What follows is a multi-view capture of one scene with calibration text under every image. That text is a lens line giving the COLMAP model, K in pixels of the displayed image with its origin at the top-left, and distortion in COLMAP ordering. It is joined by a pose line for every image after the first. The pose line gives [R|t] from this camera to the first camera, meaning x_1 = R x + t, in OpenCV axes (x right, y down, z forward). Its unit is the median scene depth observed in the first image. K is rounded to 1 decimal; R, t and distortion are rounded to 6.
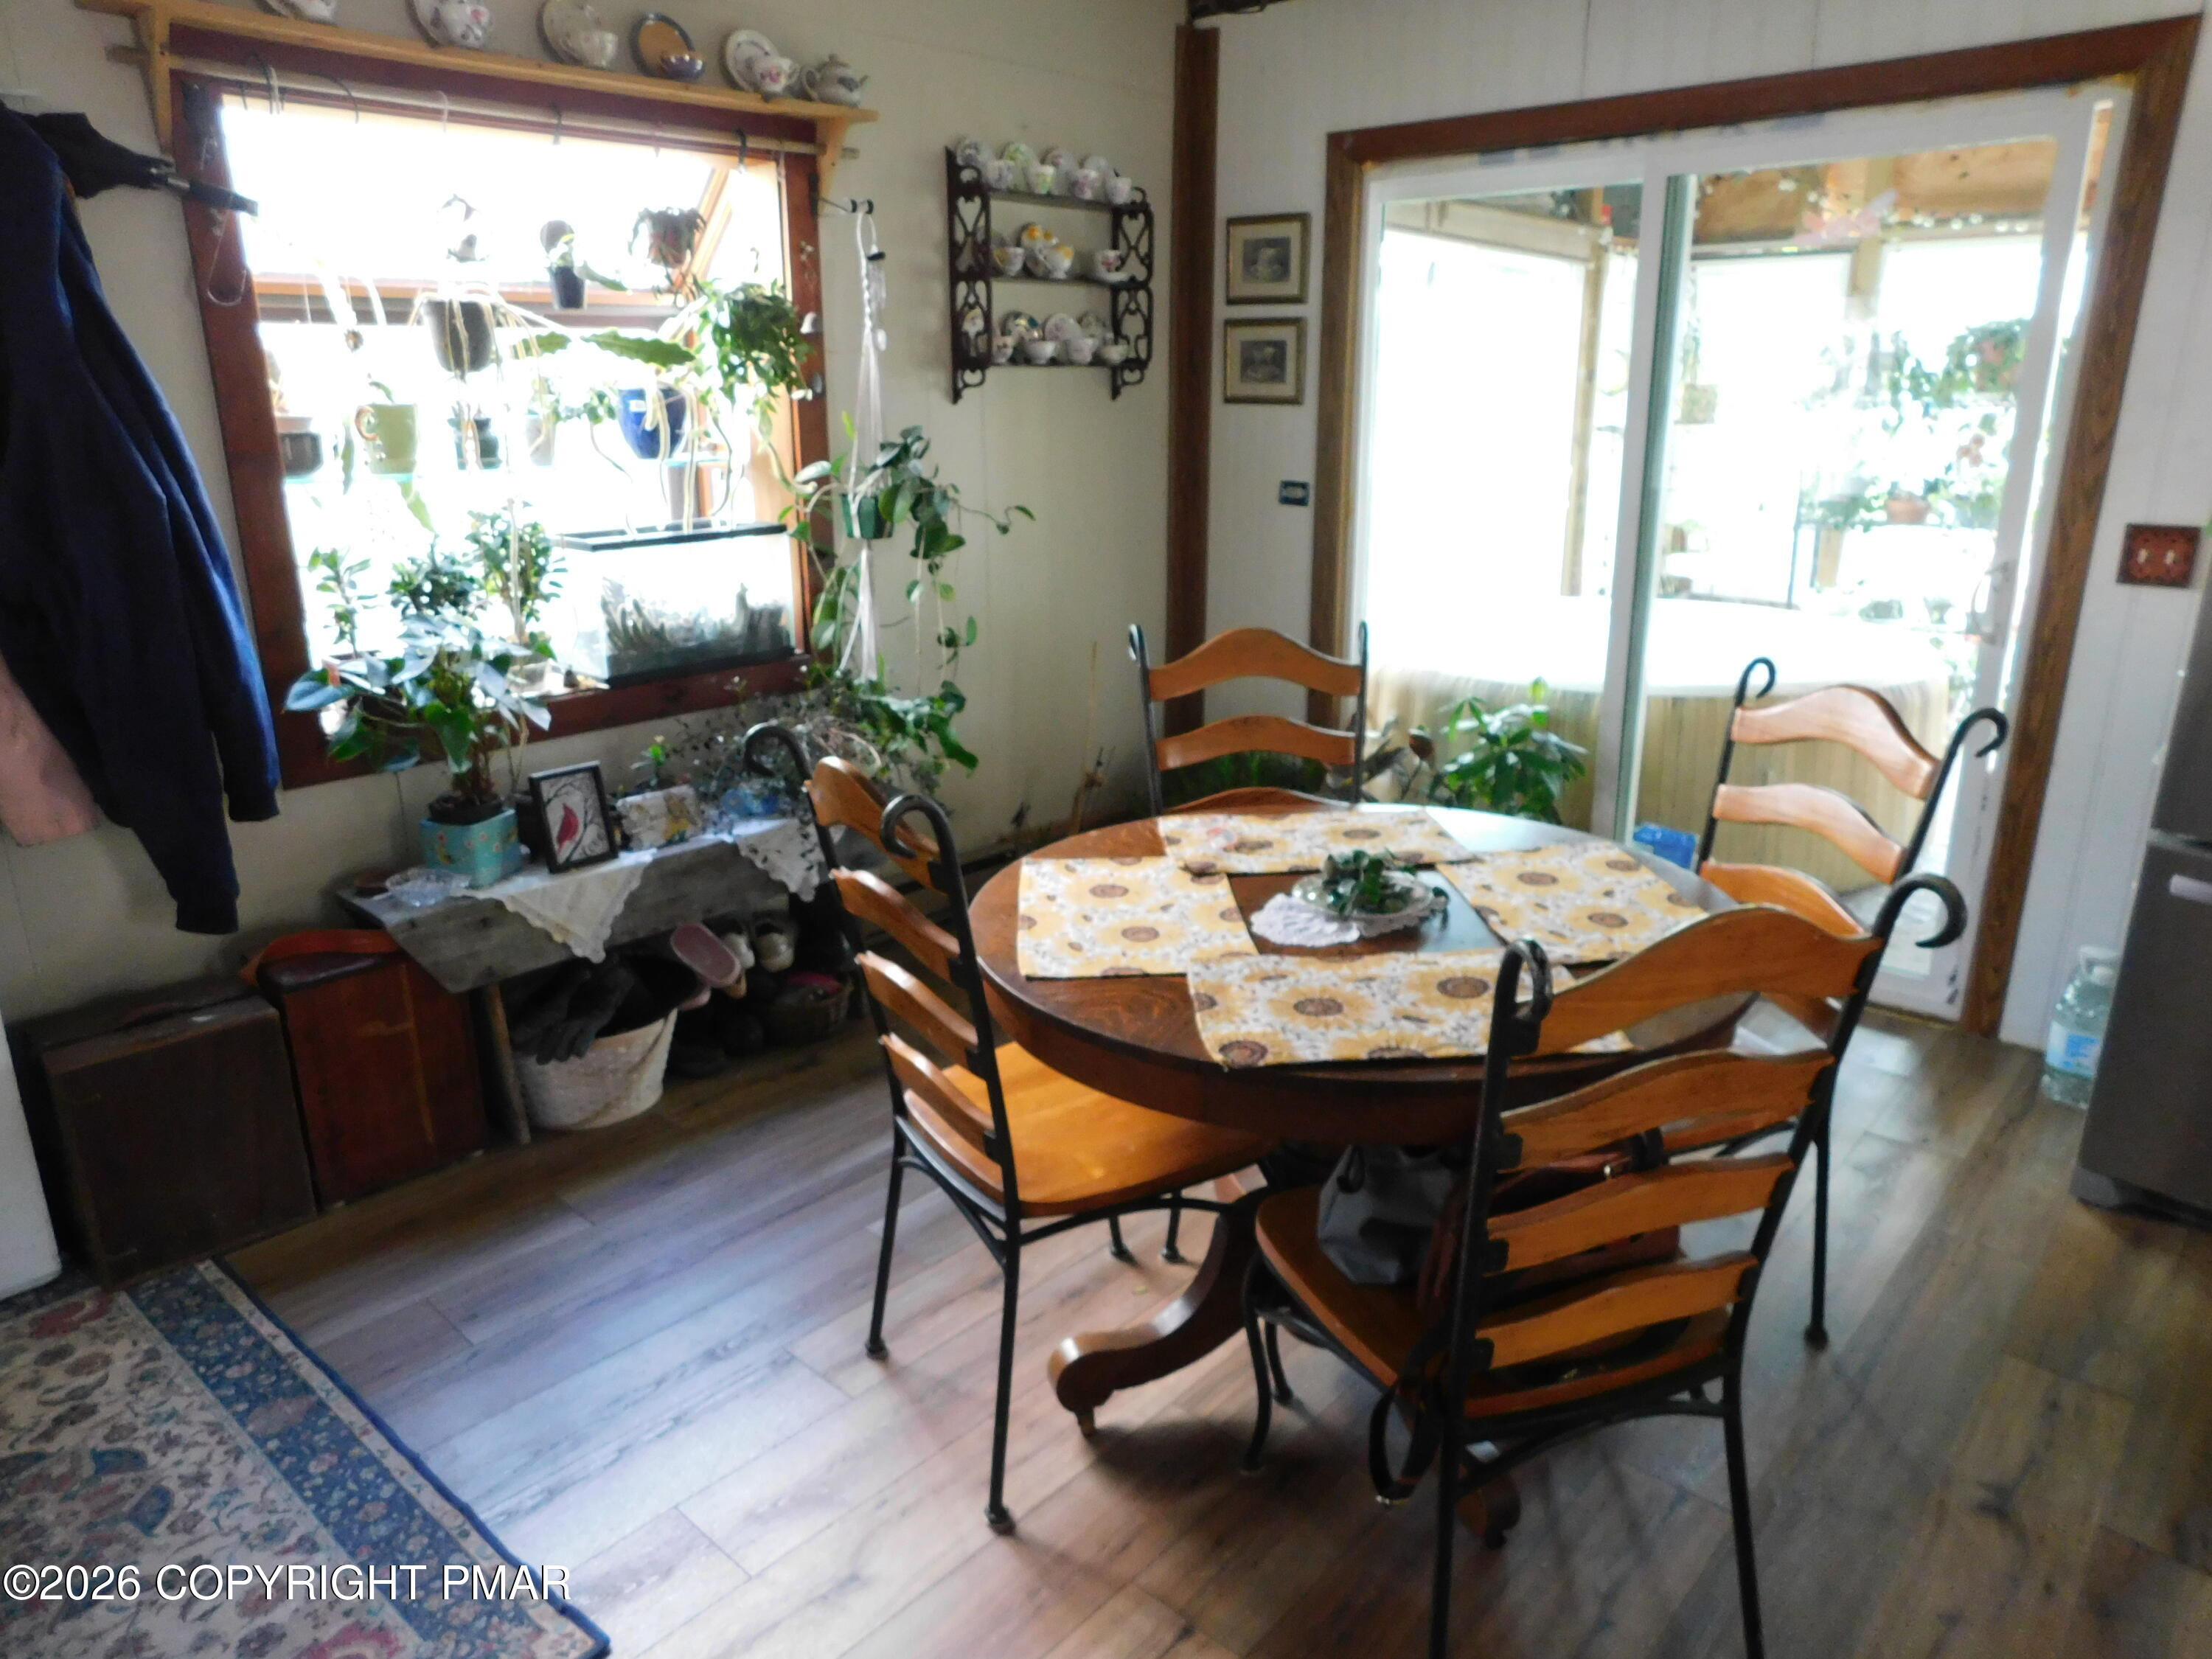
lens RADIAL K [[1460.0, 0, 1129.0], [0, 1460.0, 806.4], [0, 0, 1]] dist [-0.063460, 0.039315]
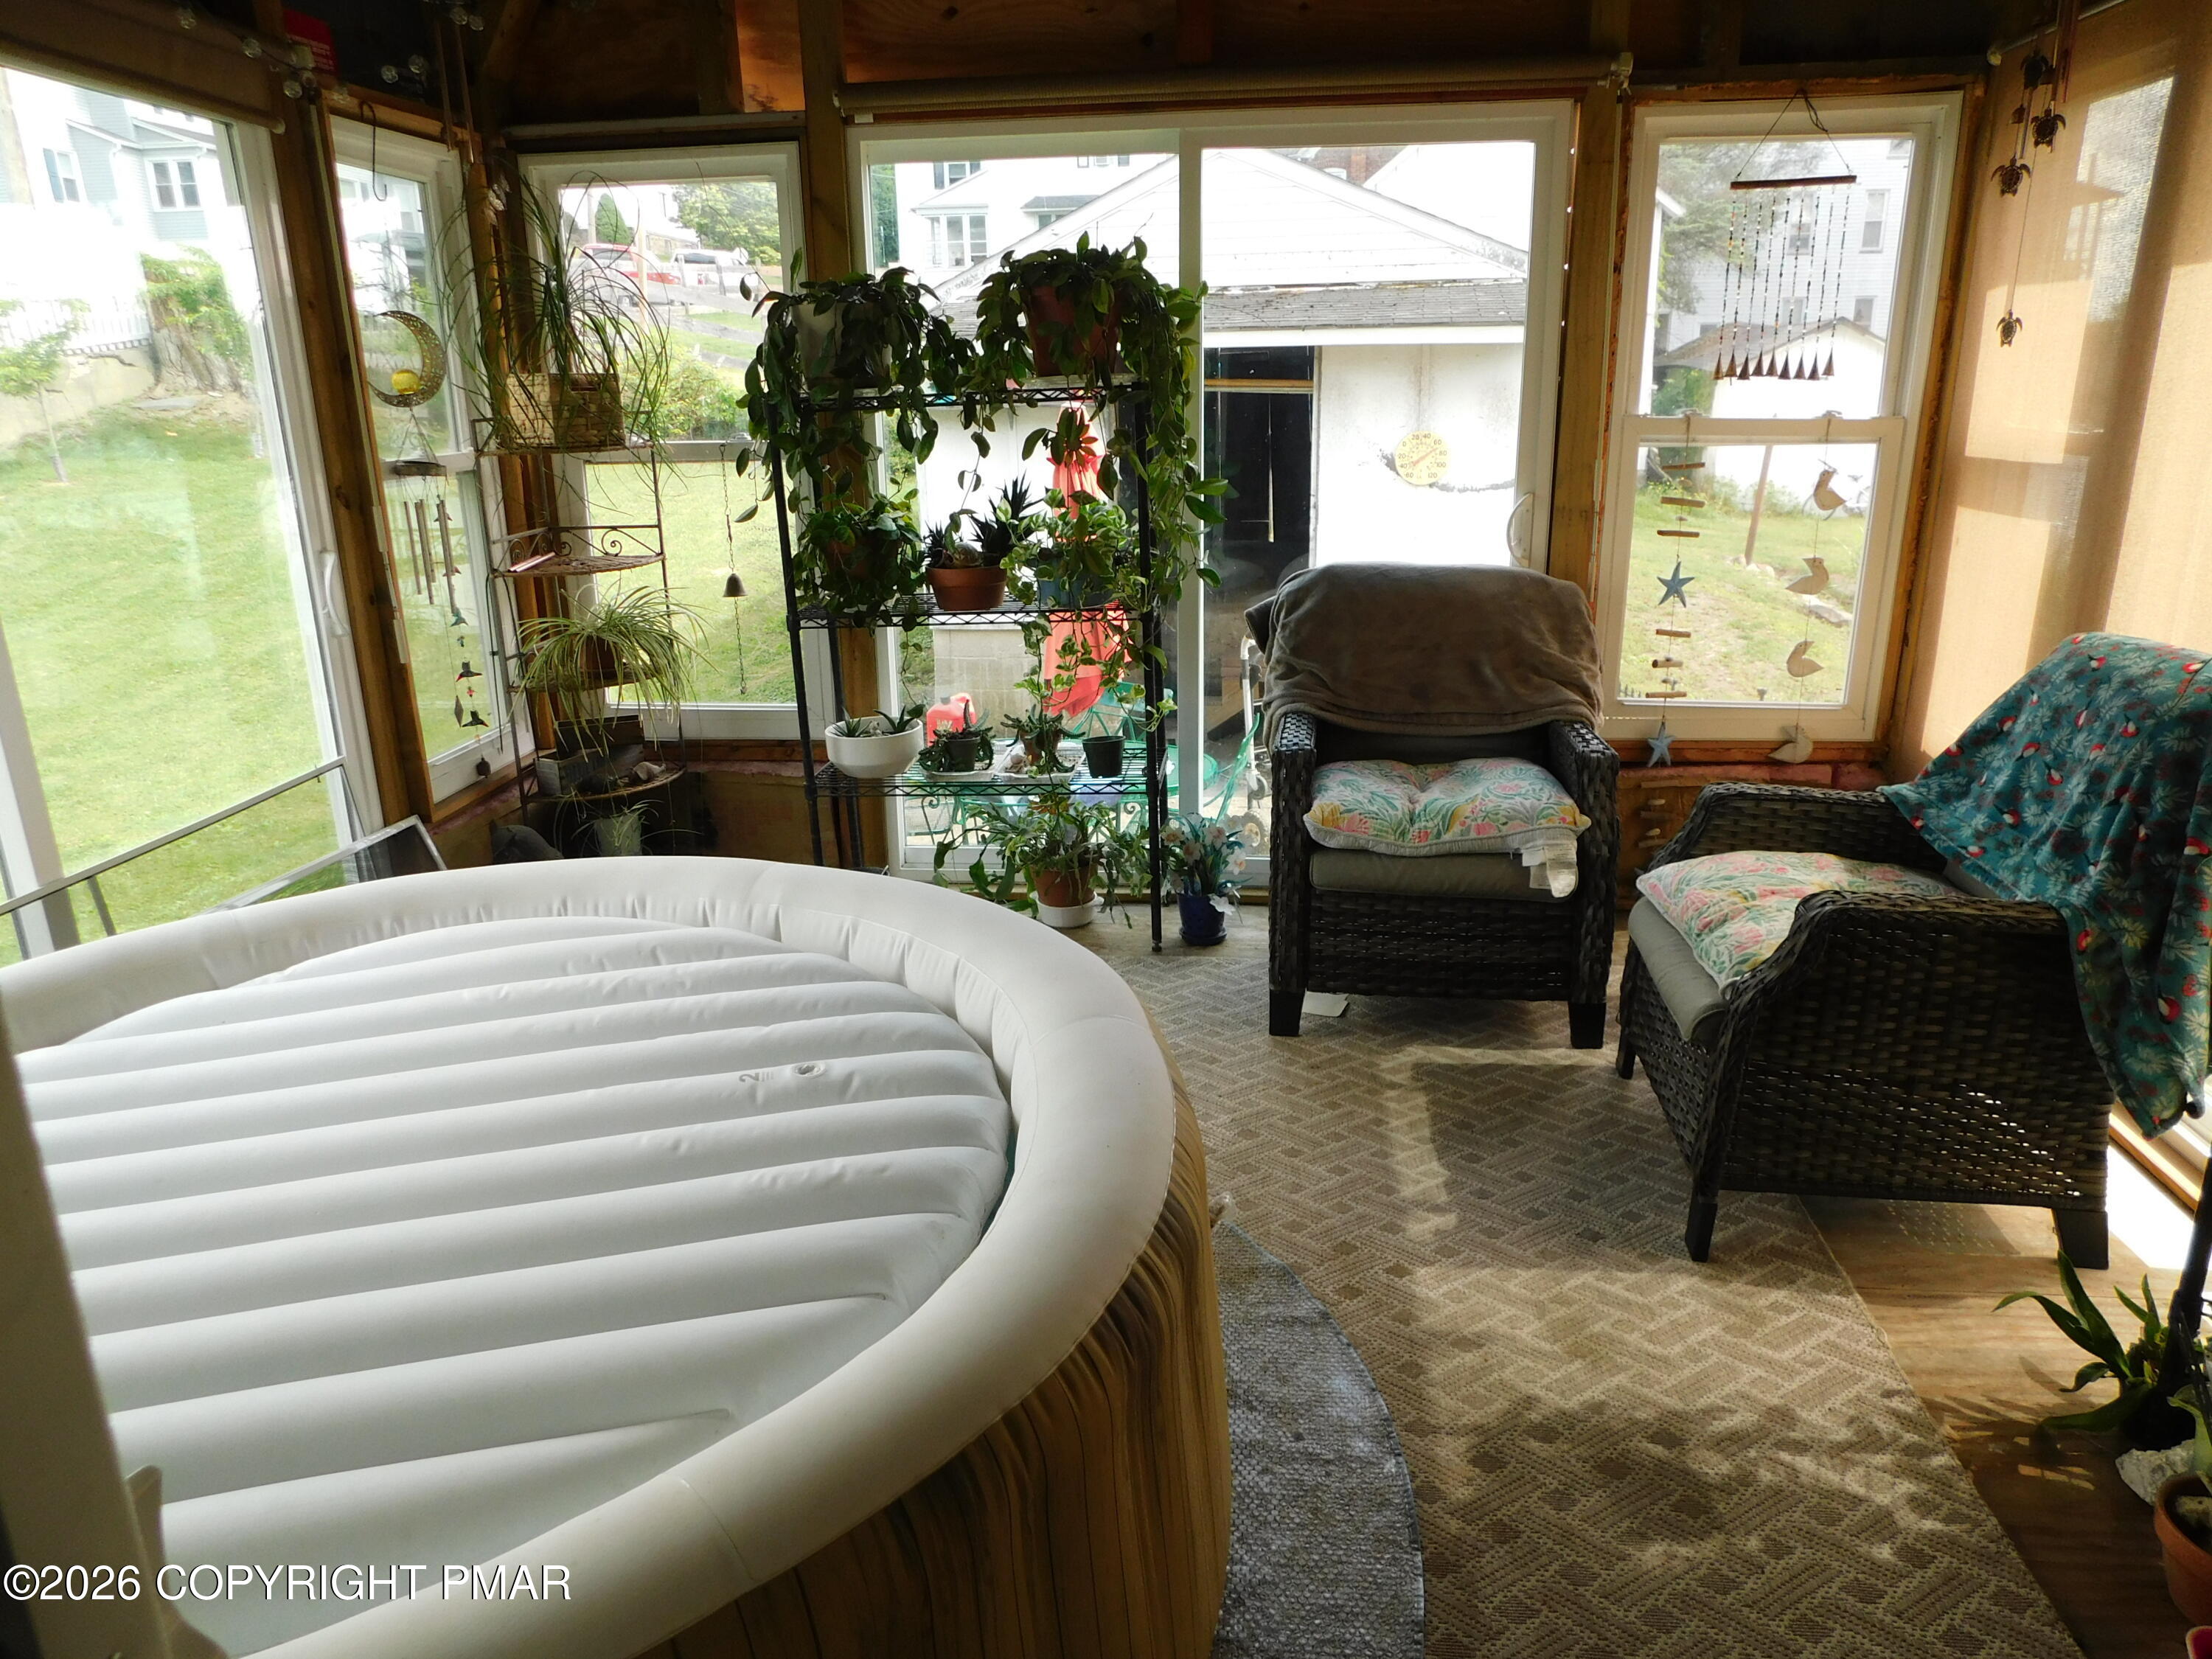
lens RADIAL K [[1460.0, 0, 1103.7], [0, 1460.0, 839.2], [0, 0, 1]] dist [-0.063460, 0.039315]
pose [[0.826494, -0.182116, 0.532674, 0.248688], [0.180056, 0.982040, 0.056375, -0.125113], [-0.533373, 0.049318, 0.844441, 0.466062]]
